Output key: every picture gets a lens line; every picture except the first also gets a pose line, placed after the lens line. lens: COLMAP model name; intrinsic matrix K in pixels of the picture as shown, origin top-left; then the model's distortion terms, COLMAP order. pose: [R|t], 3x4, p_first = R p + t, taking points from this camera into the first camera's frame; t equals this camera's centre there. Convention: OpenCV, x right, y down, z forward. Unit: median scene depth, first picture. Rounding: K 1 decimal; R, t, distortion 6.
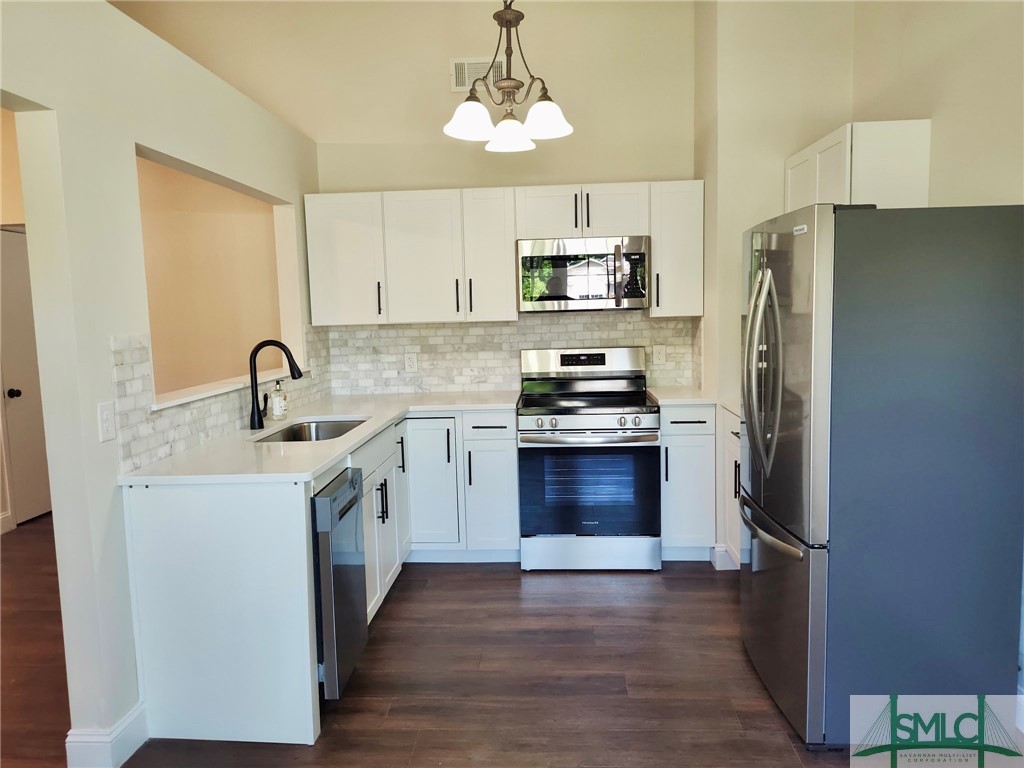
lens RADIAL K [[703.4, 0, 512.0], [0, 703.4, 384.0], [0, 0, 1]] dist [0.051617, -0.061879]
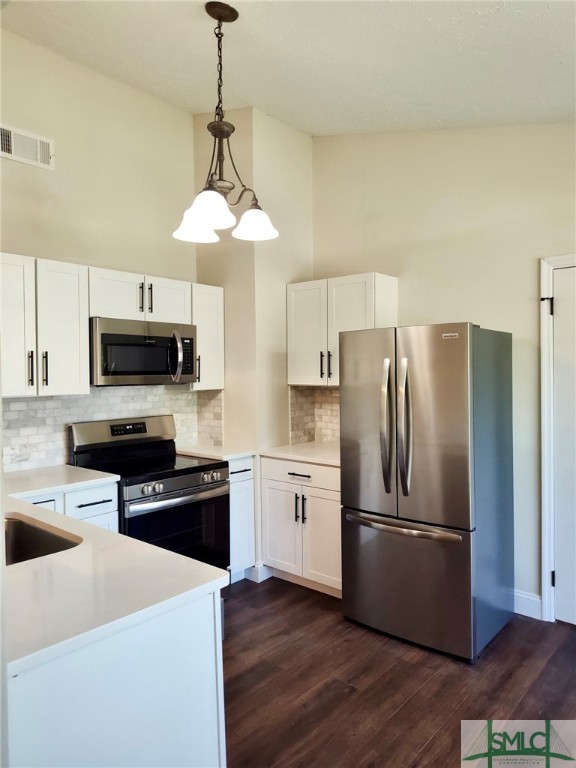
lens RADIAL K [[527.5, 0, 290.9], [0, 527.5, 380.0], [0, 0, 1]] dist [0.051617, -0.061879]
pose [[0.607126, 0.012810, 0.794503, -0.453990], [0.086475, 0.992866, -0.082089, -0.022920], [-0.789886, 0.118543, 0.601687, 0.323220]]
